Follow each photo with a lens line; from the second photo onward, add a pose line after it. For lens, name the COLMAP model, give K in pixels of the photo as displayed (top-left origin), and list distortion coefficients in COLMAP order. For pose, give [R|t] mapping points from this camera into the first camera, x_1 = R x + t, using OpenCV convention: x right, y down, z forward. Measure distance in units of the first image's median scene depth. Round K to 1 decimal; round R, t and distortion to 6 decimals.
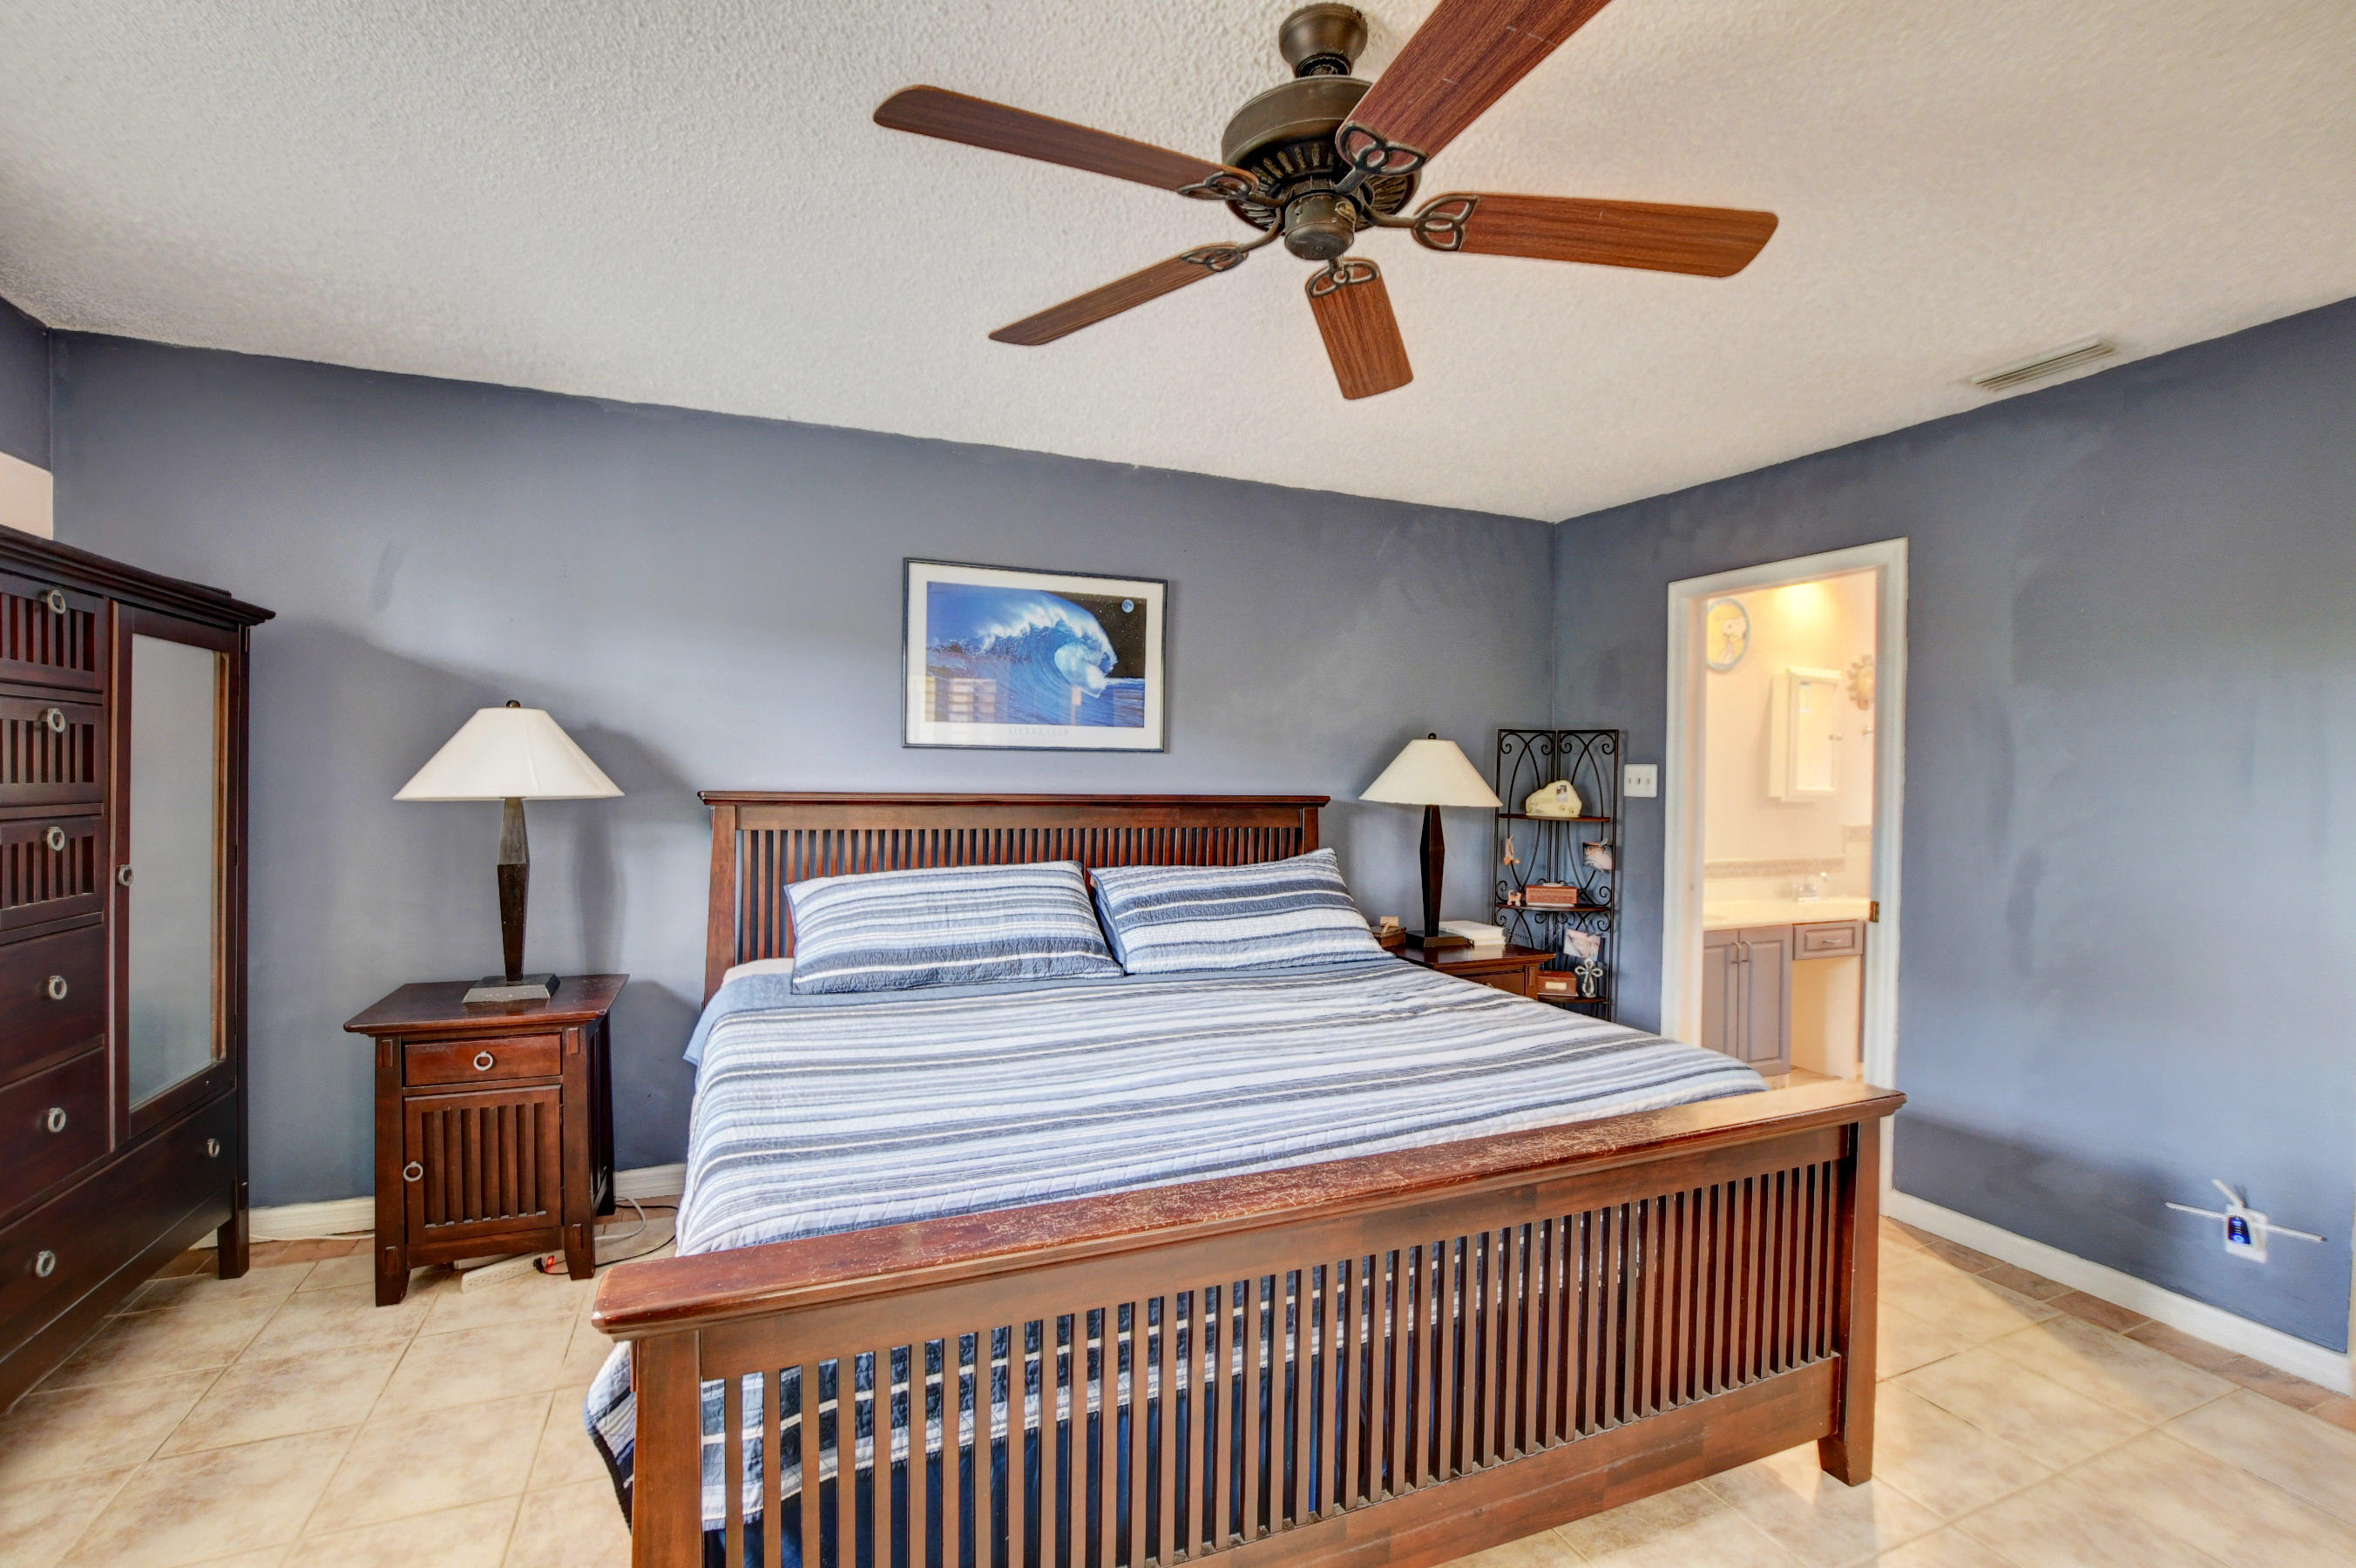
lens RADIAL K [[1039.0, 0, 1180.9], [0, 1039.0, 793.6], [0, 0, 1]] dist [-0.035976, 0.007632]
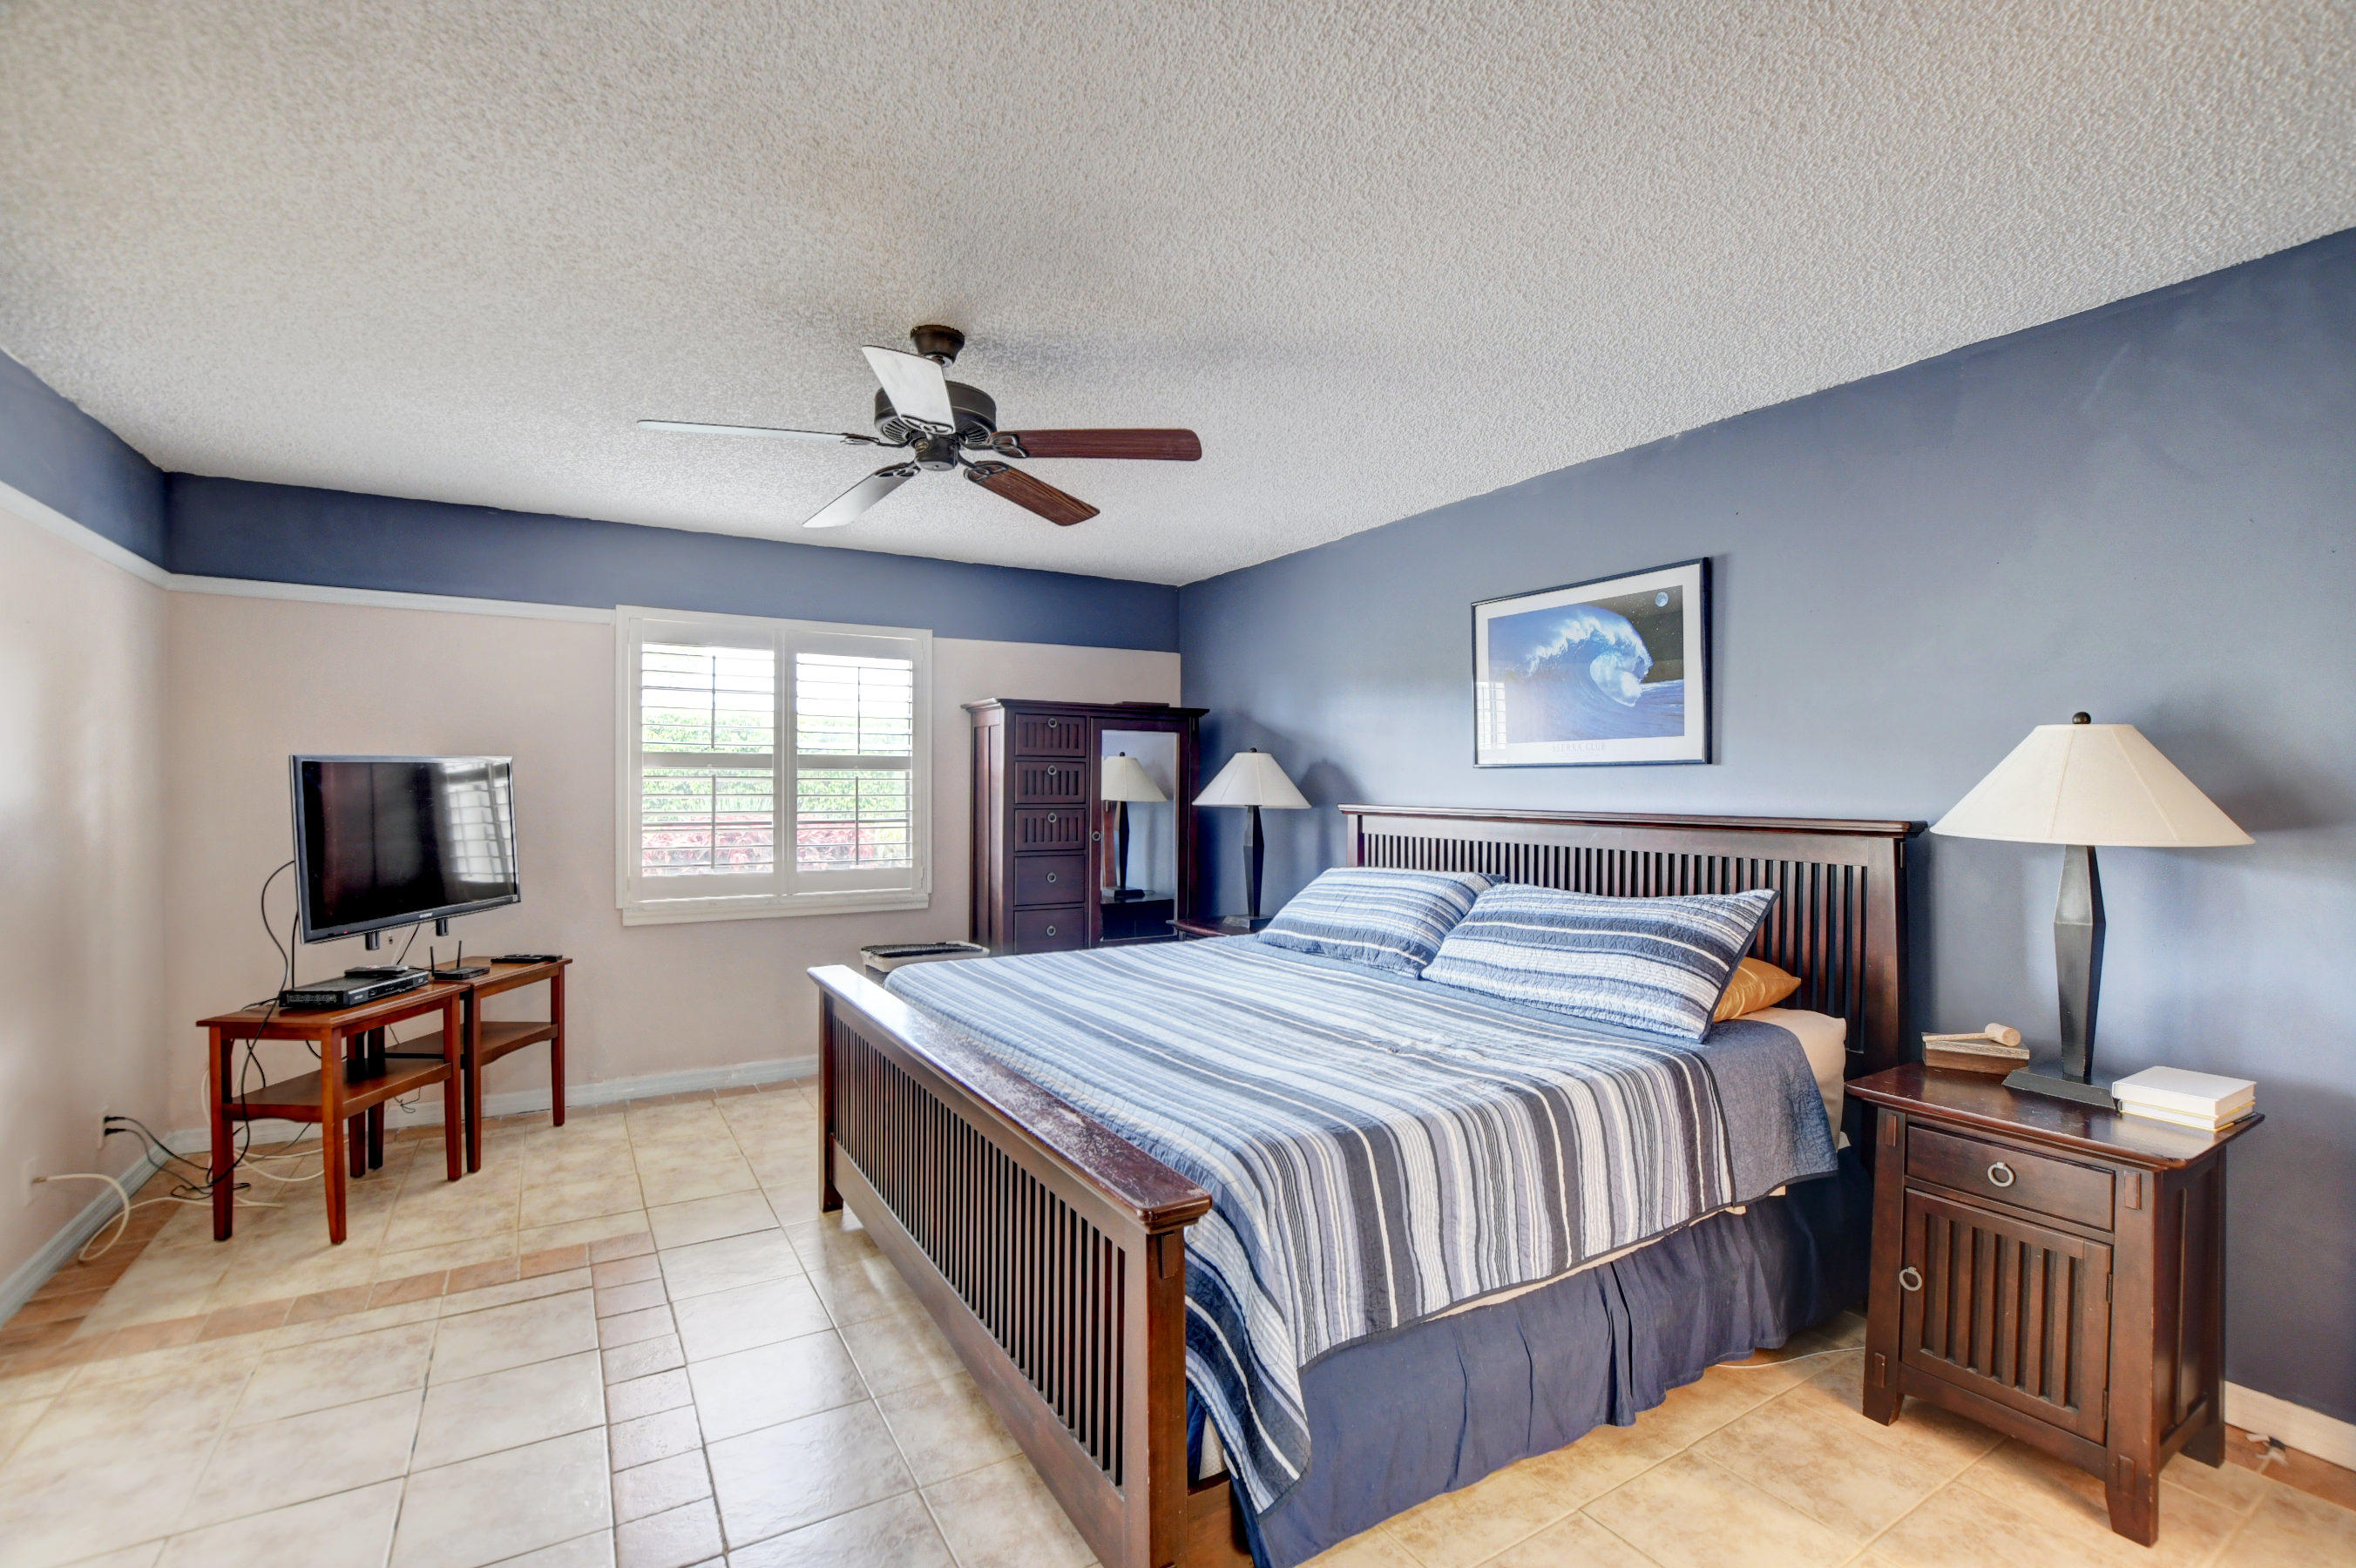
lens RADIAL K [[1039.0, 0, 1180.9], [0, 1039.0, 793.6], [0, 0, 1]] dist [-0.035976, 0.007632]
pose [[0.153088, -0.005273, -0.988198, 0.786878], [-0.022170, 0.999716, -0.008769, 0.000863], [0.987964, 0.023251, 0.152928, 0.490814]]
